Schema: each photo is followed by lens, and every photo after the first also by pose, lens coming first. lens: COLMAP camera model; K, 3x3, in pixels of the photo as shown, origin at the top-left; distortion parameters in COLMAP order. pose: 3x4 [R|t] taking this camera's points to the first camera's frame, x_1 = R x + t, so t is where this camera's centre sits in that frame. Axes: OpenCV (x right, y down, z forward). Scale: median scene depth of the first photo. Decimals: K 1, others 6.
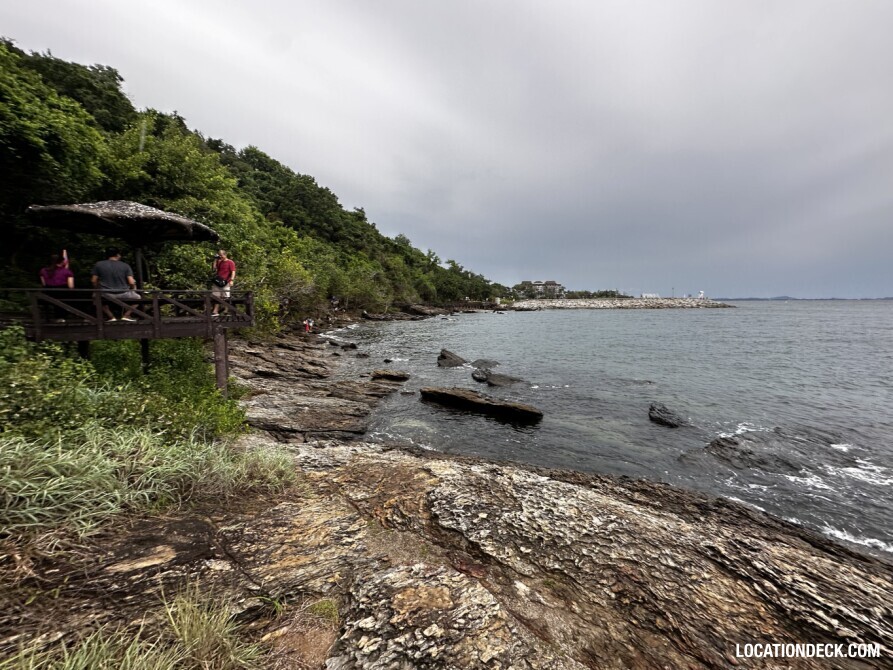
lens RADIAL K [[355.4, 0, 446.9], [0, 355.4, 333.8], [0, 0, 1]] dist [-0.003274, 0.001302]
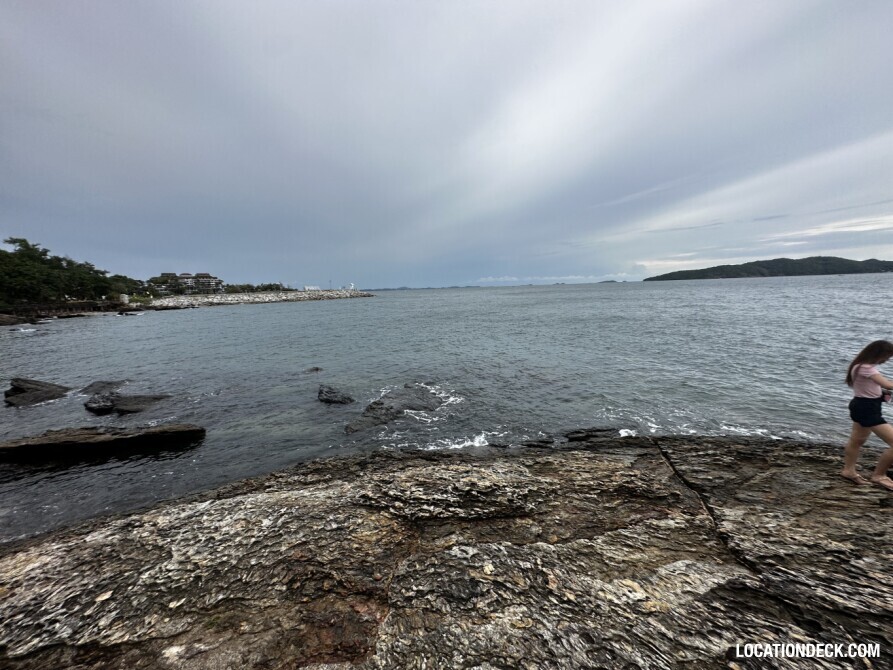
lens RADIAL K [[355.4, 0, 446.9], [0, 355.4, 333.8], [0, 0, 1]] dist [-0.003274, 0.001302]
pose [[0.641076, -0.115371, 0.758756, 0.029620], [0.100915, 0.992725, 0.065683, 0.001140], [-0.760813, 0.034462, 0.648055, -0.009071]]
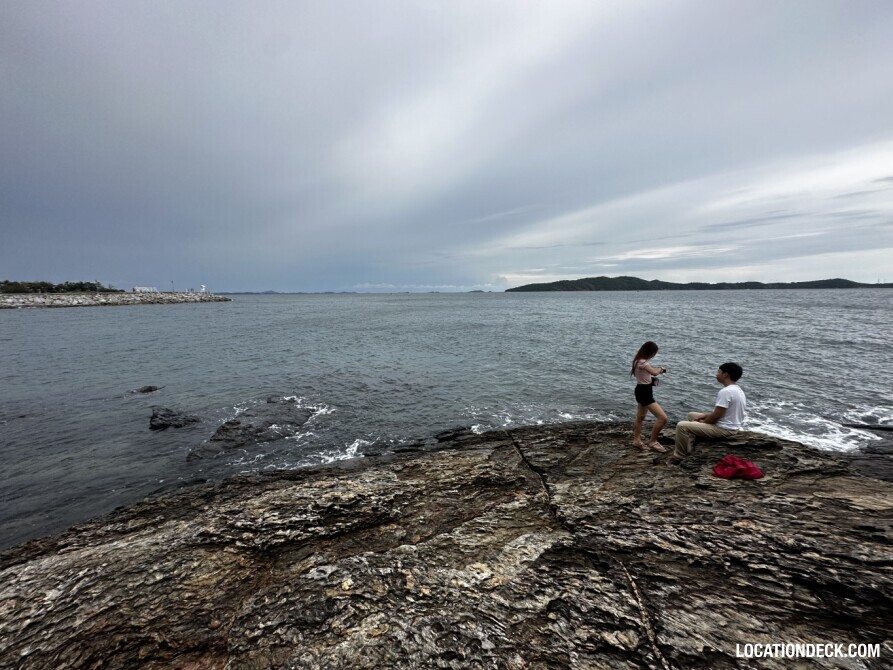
lens RADIAL K [[355.4, 0, 446.9], [0, 355.4, 333.8], [0, 0, 1]] dist [-0.003274, 0.001302]
pose [[0.349963, -0.107160, 0.930614, 0.037092], [0.091998, 0.992565, 0.079697, 0.001685], [-0.932235, 0.057724, 0.357219, -0.030477]]
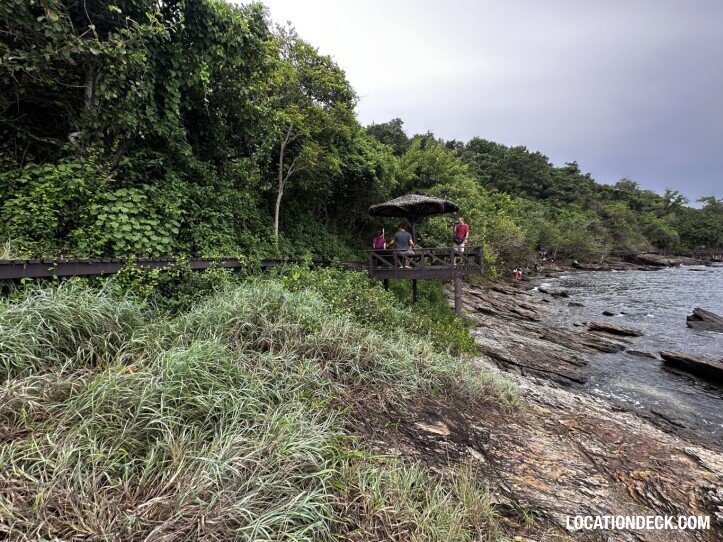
lens RADIAL K [[287.7, 0, 361.8], [0, 287.7, 270.0], [0, 0, 1]] dist [-0.003274, 0.001302]
pose [[0.652868, 0.020768, -0.757187, -0.039870], [-0.045682, 0.998884, -0.011991, -0.001030], [0.756093, 0.042419, 0.653088, -0.016130]]
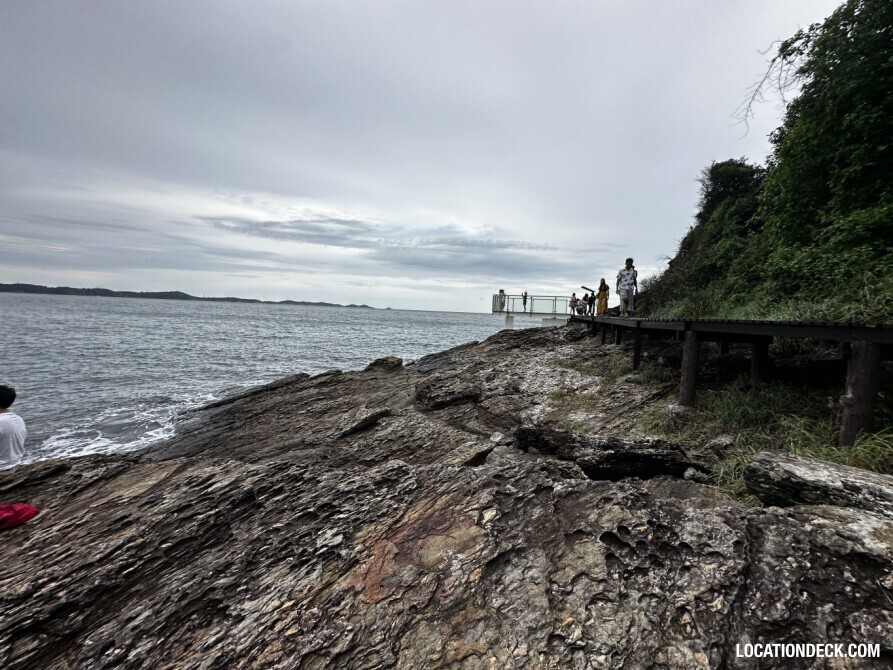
lens RADIAL K [[355.4, 0, 446.9], [0, 355.4, 333.8], [0, 0, 1]] dist [-0.003274, 0.001302]
pose [[-0.898552, -0.061646, 0.434515, 0.023976], [0.000303, 0.989998, 0.141079, 0.008389], [-0.438866, 0.126898, -0.889547, -0.112898]]
